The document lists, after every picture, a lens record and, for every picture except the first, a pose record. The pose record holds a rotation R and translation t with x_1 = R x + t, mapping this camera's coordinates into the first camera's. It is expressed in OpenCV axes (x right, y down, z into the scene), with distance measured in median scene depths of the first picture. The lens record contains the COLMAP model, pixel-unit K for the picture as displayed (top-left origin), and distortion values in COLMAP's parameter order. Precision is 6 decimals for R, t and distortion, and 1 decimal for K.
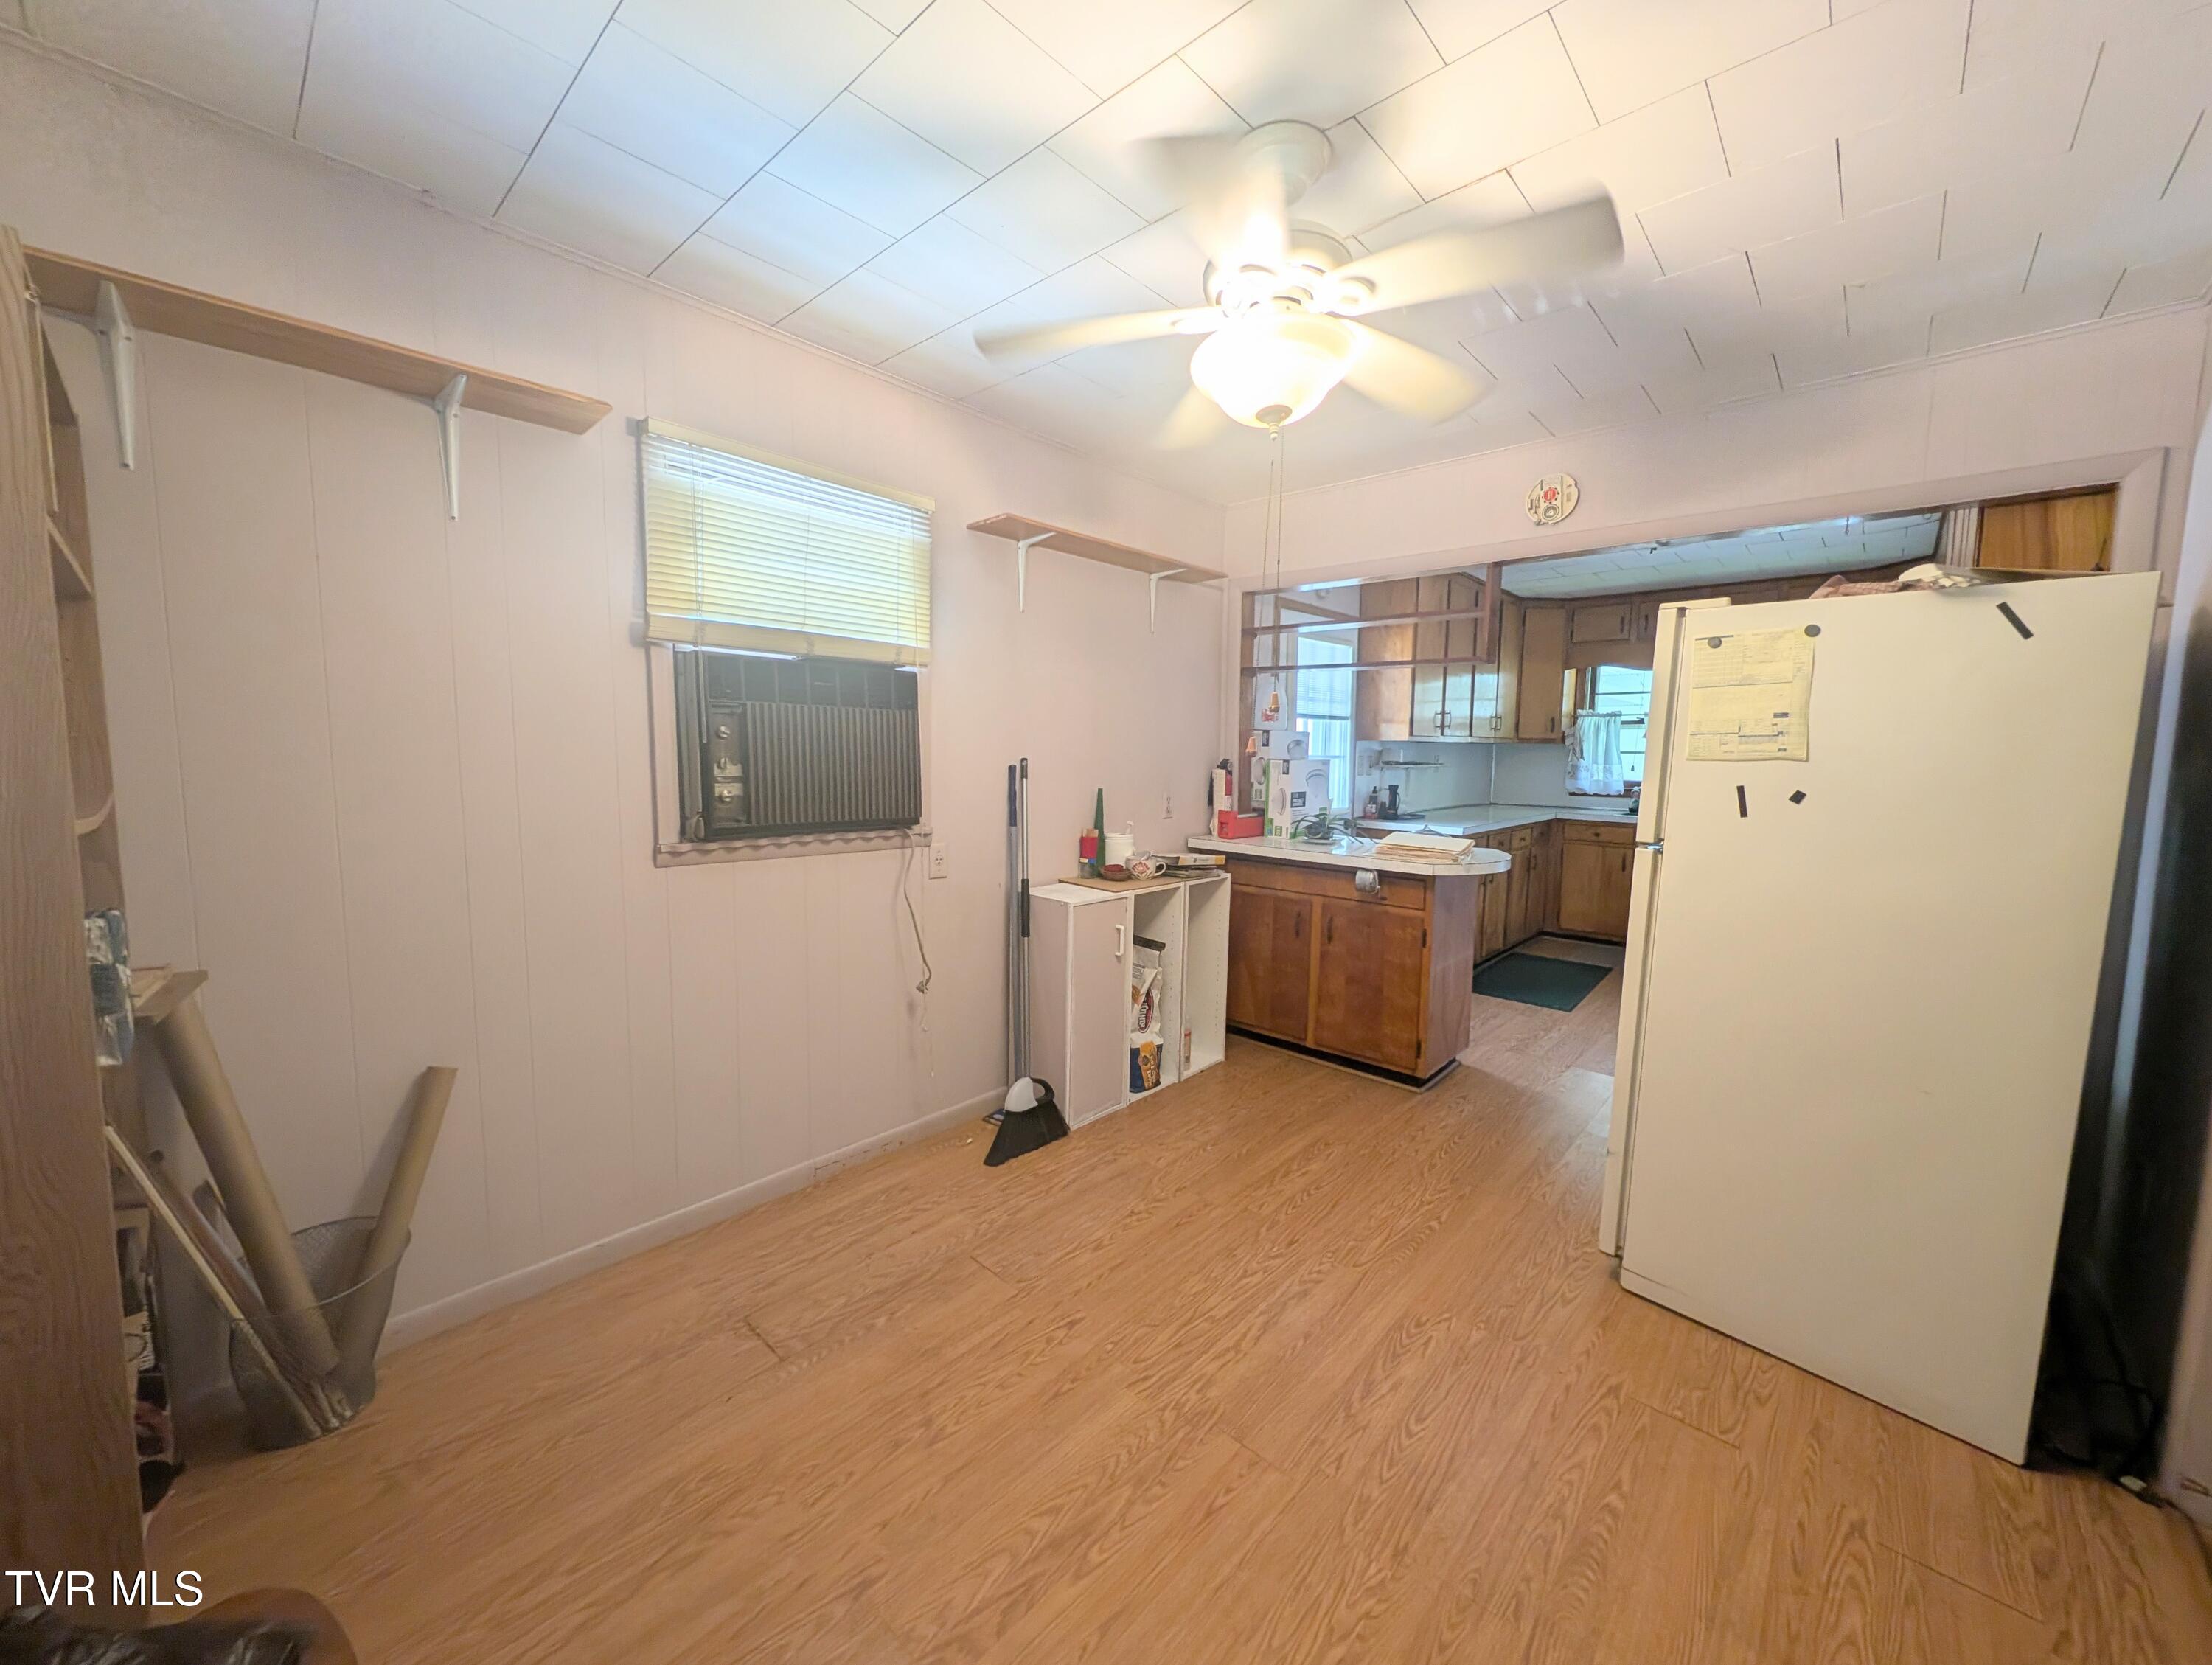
lens RADIAL K [[834.4, 0, 1103.2], [0, 834.4, 841.1], [0, 0, 1]] dist [0.007530, -0.004171]
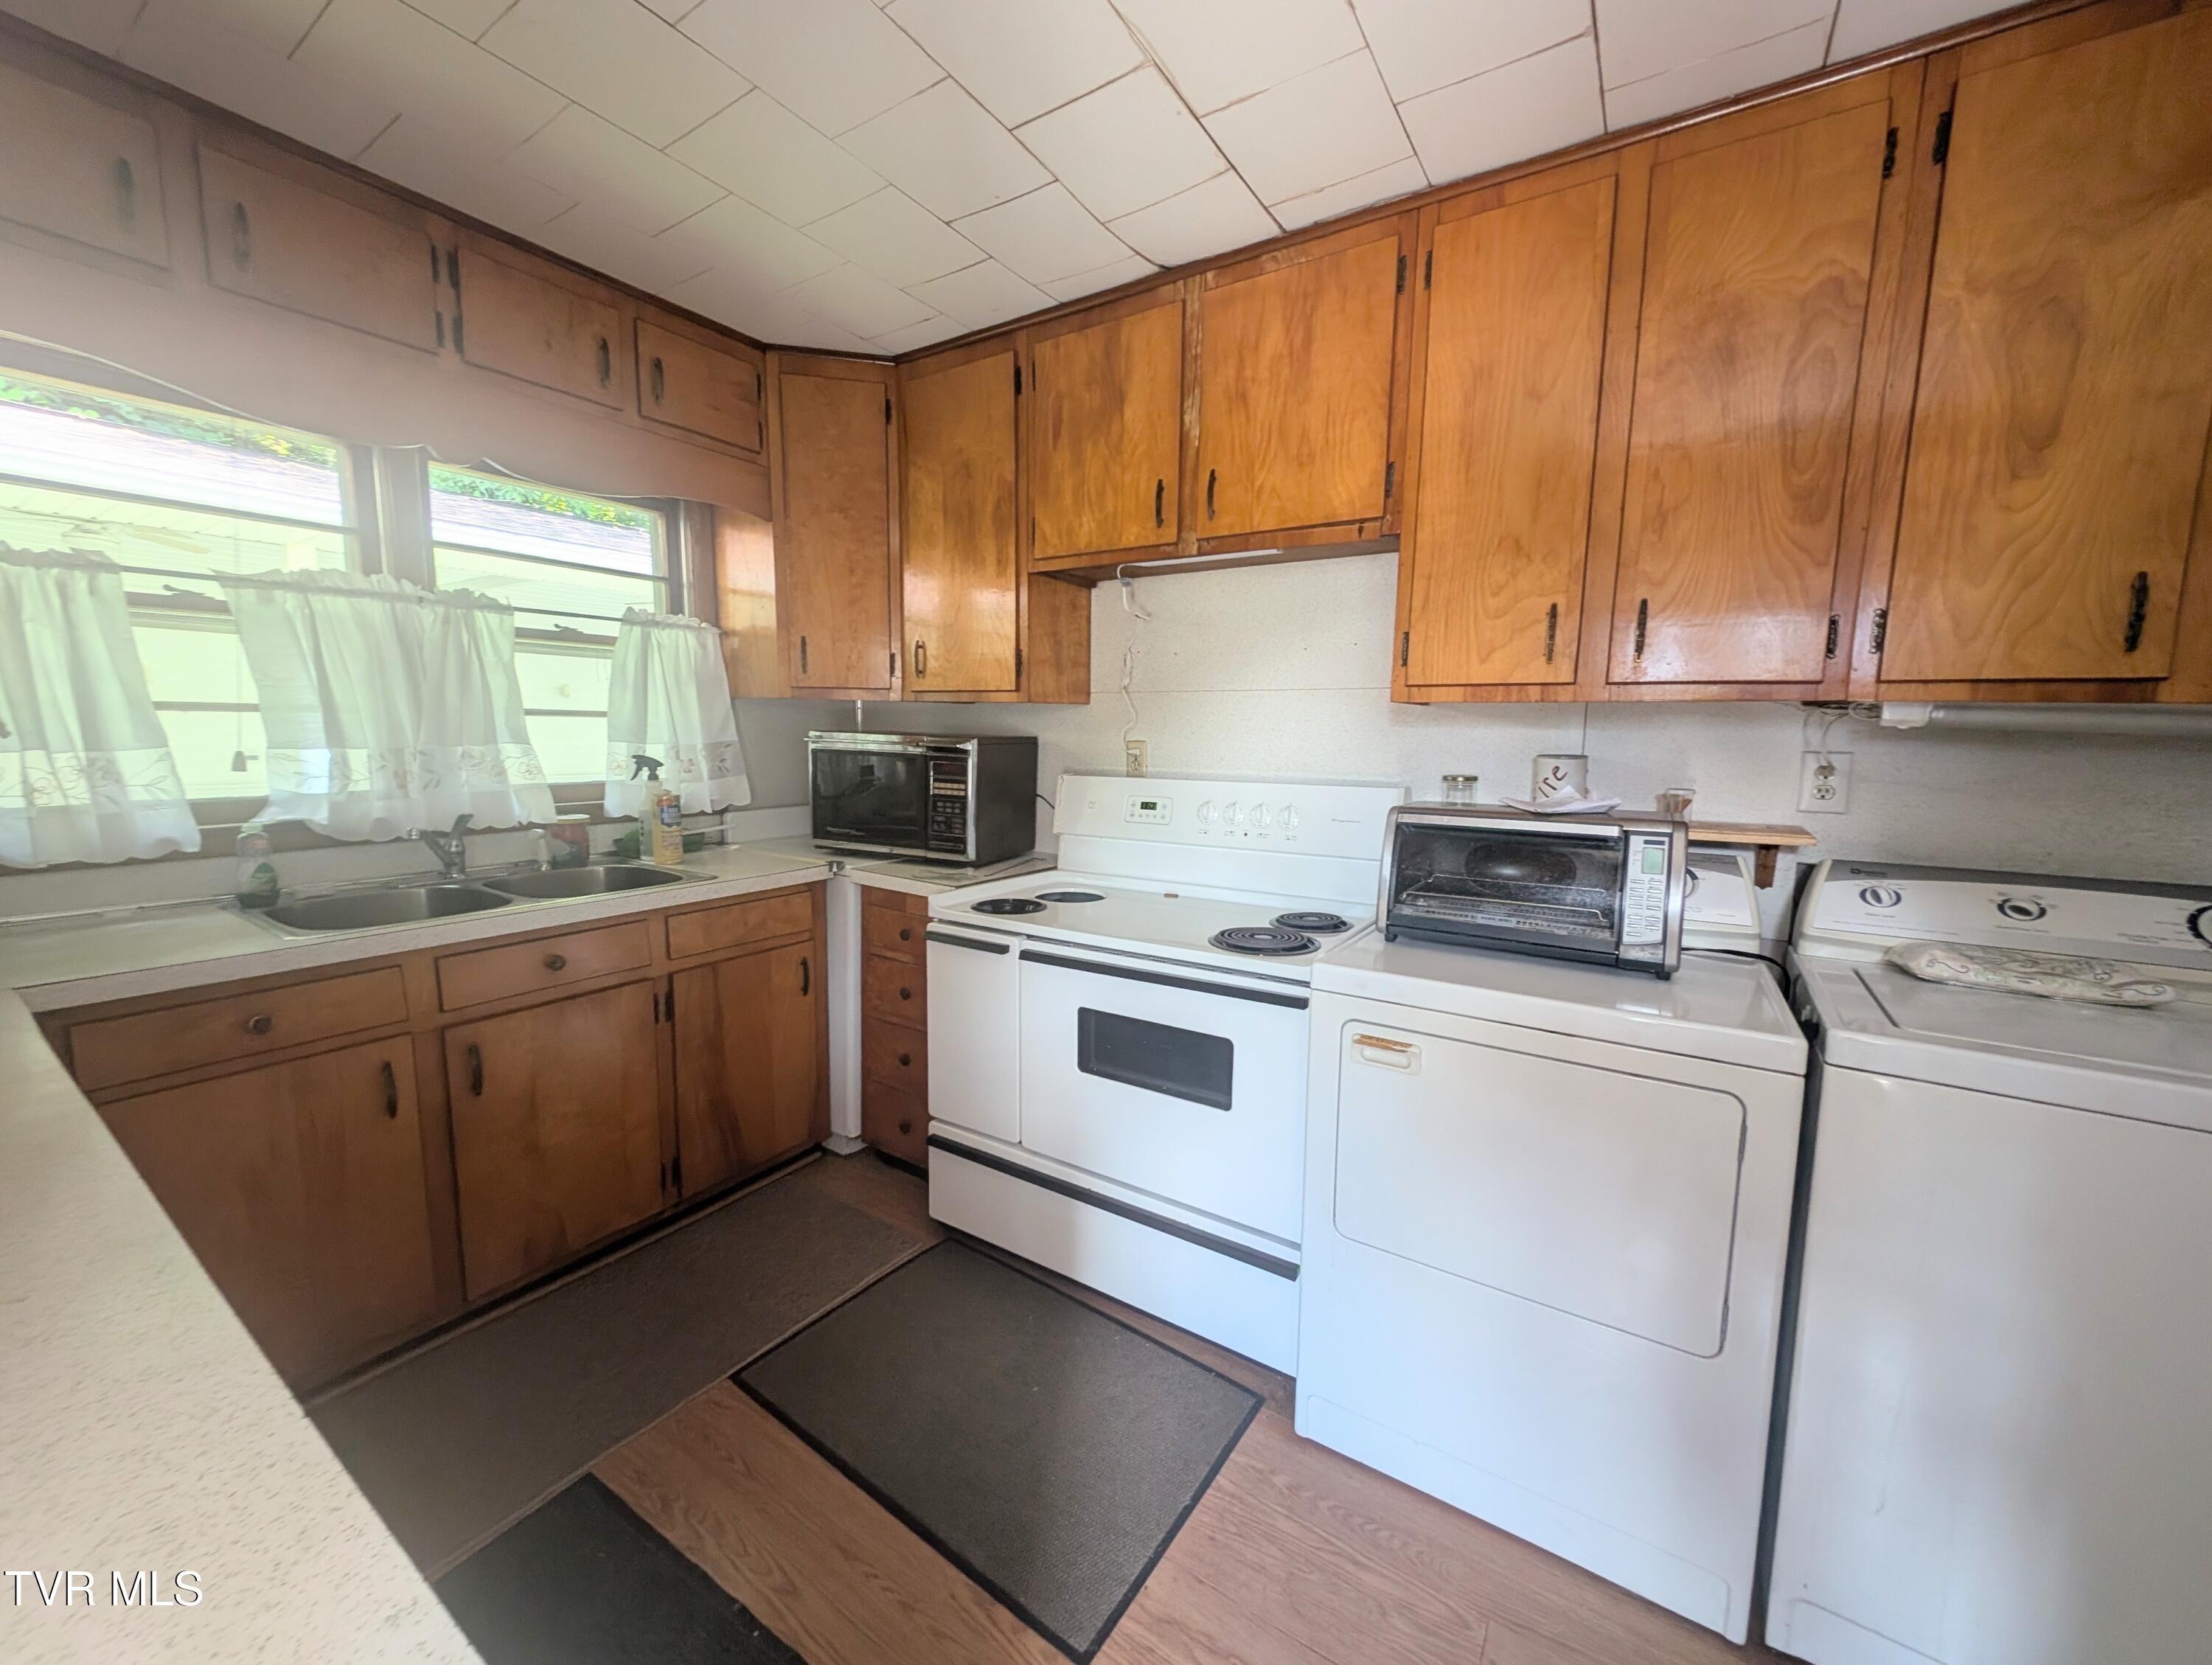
lens RADIAL K [[834.4, 0, 1112.4], [0, 834.4, 836.0], [0, 0, 1]] dist [0.007530, -0.004171]
pose [[-0.159160, -0.136858, 0.977721, 0.288308], [0.093630, 0.983789, 0.152949, -0.075602], [-0.982803, 0.115887, -0.143766, 0.730153]]
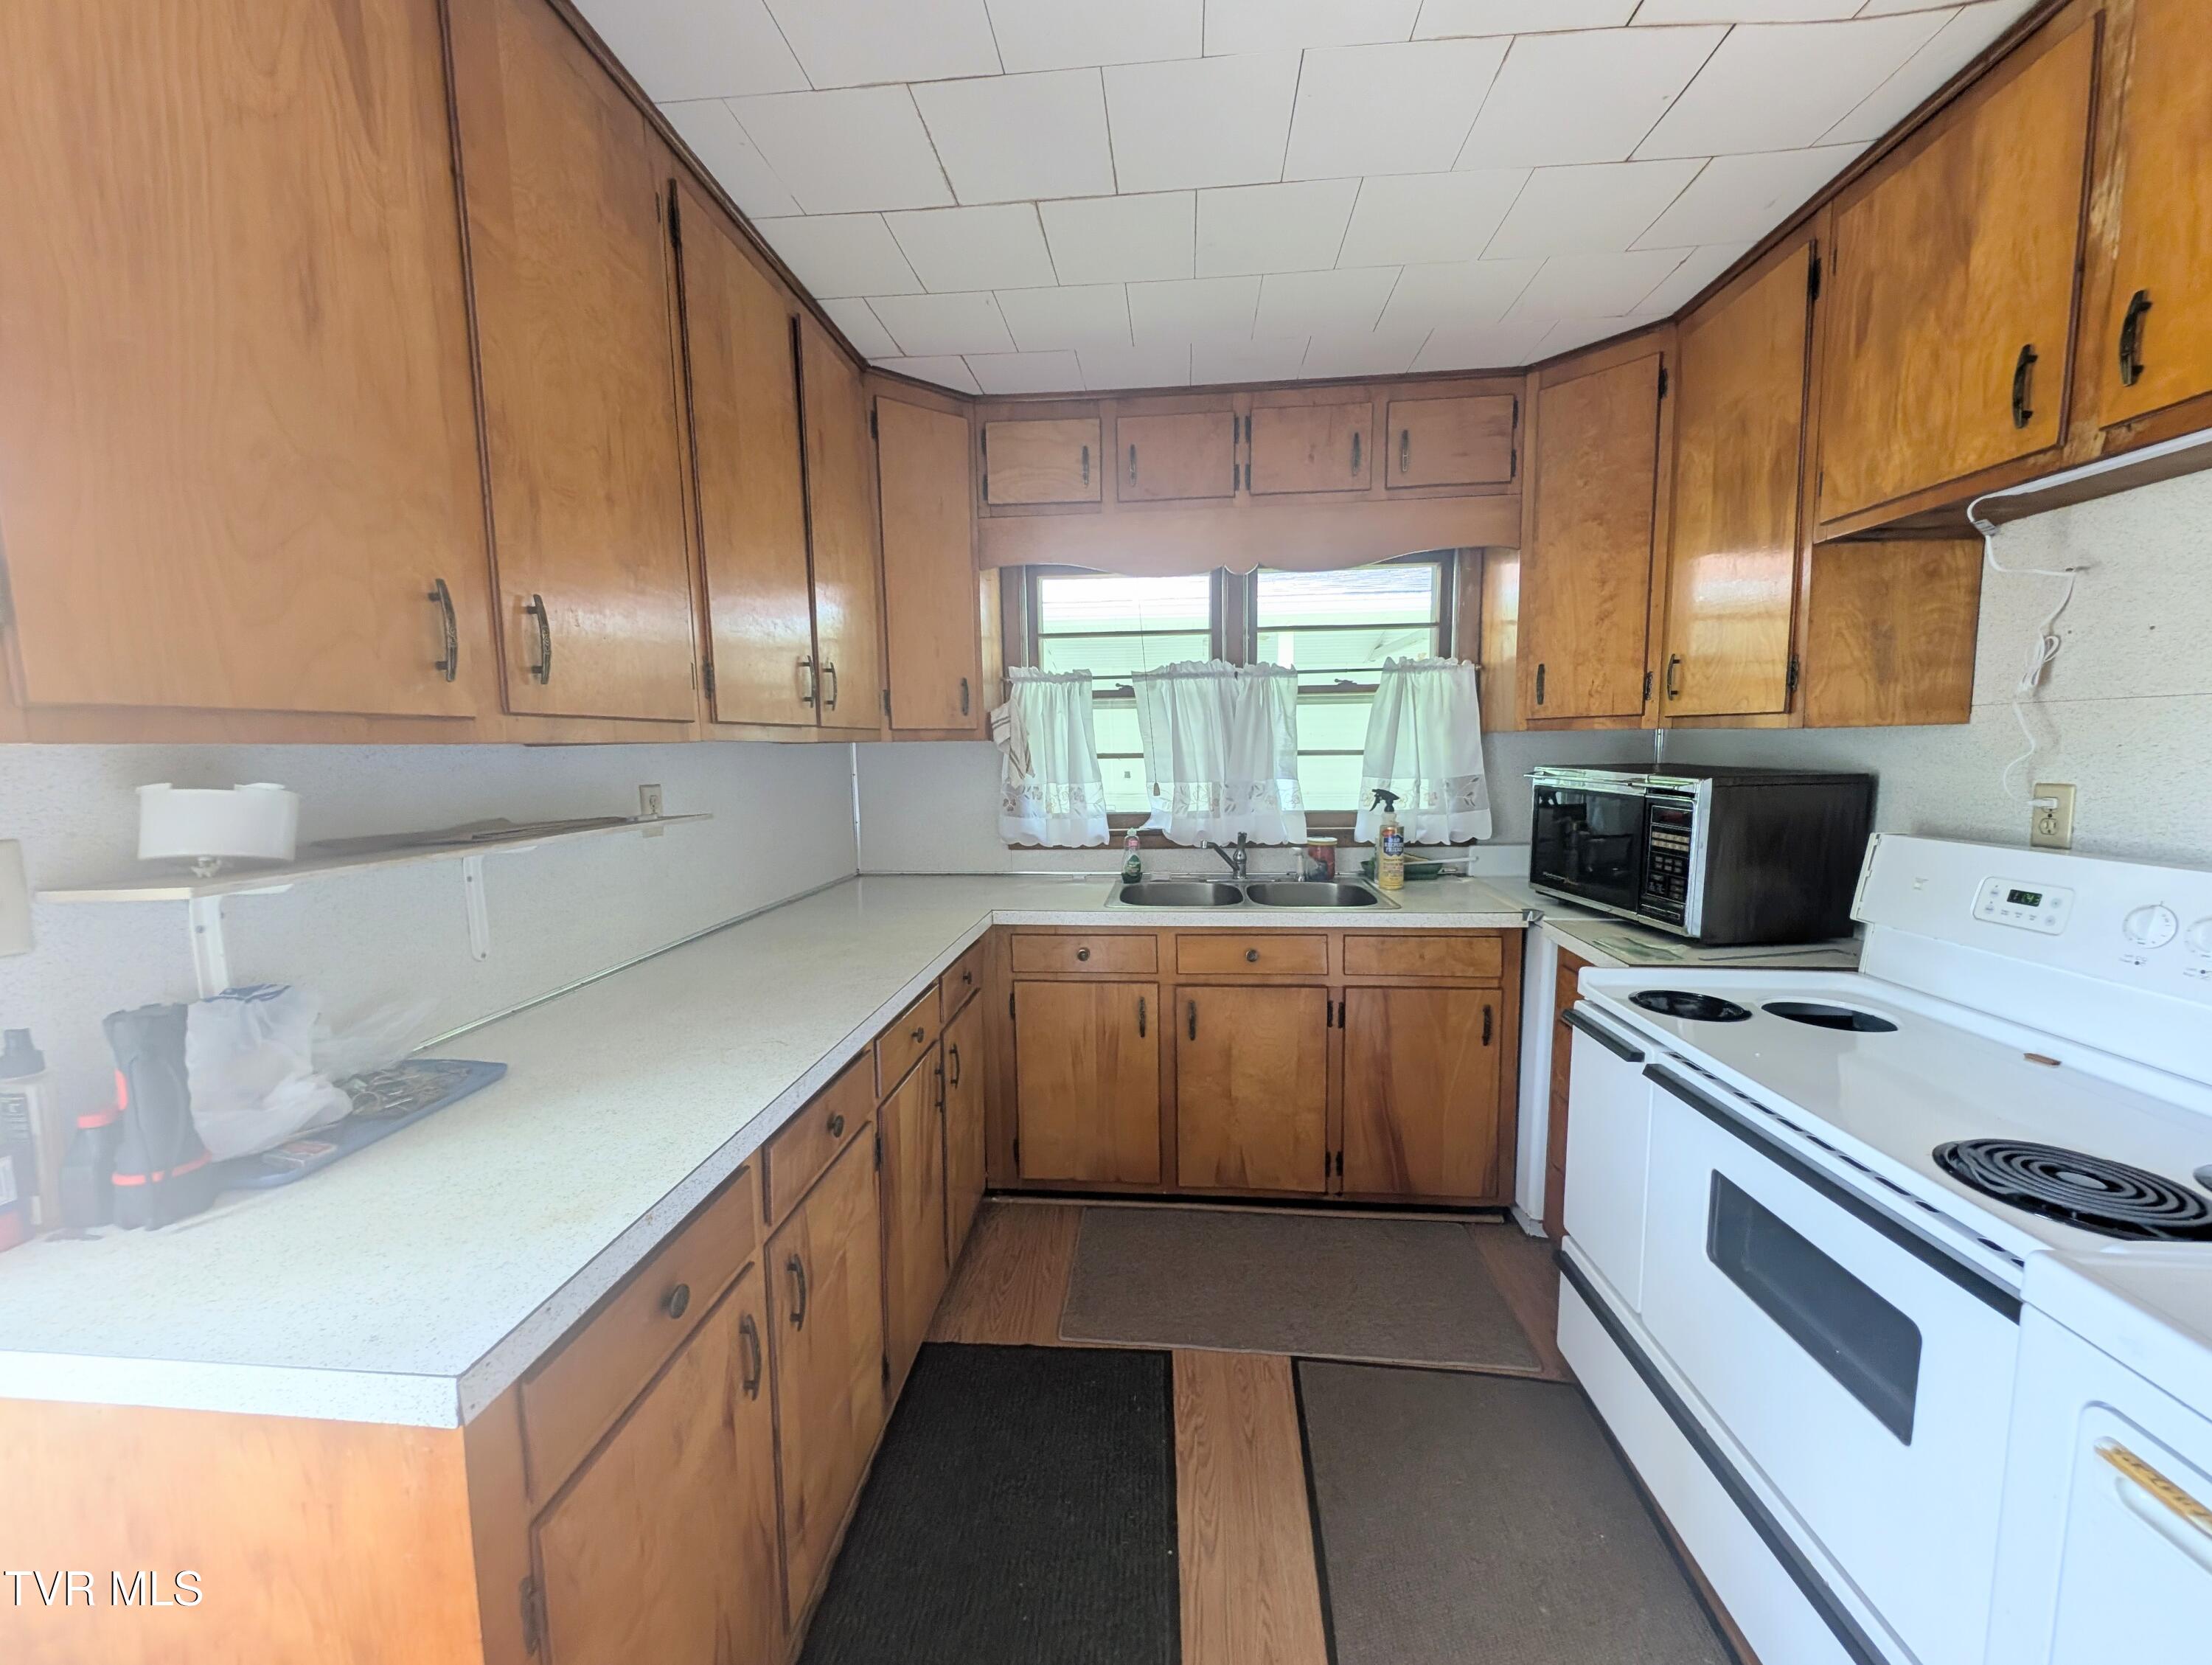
lens RADIAL K [[834.4, 0, 1098.6], [0, 834.4, 833.7], [0, 0, 1]] dist [0.007530, -0.004171]
pose [[0.799573, -0.083756, 0.594700, 0.333749], [0.087760, 0.995893, 0.022266, -0.072852], [-0.594122, 0.034388, 0.803640, 0.620064]]
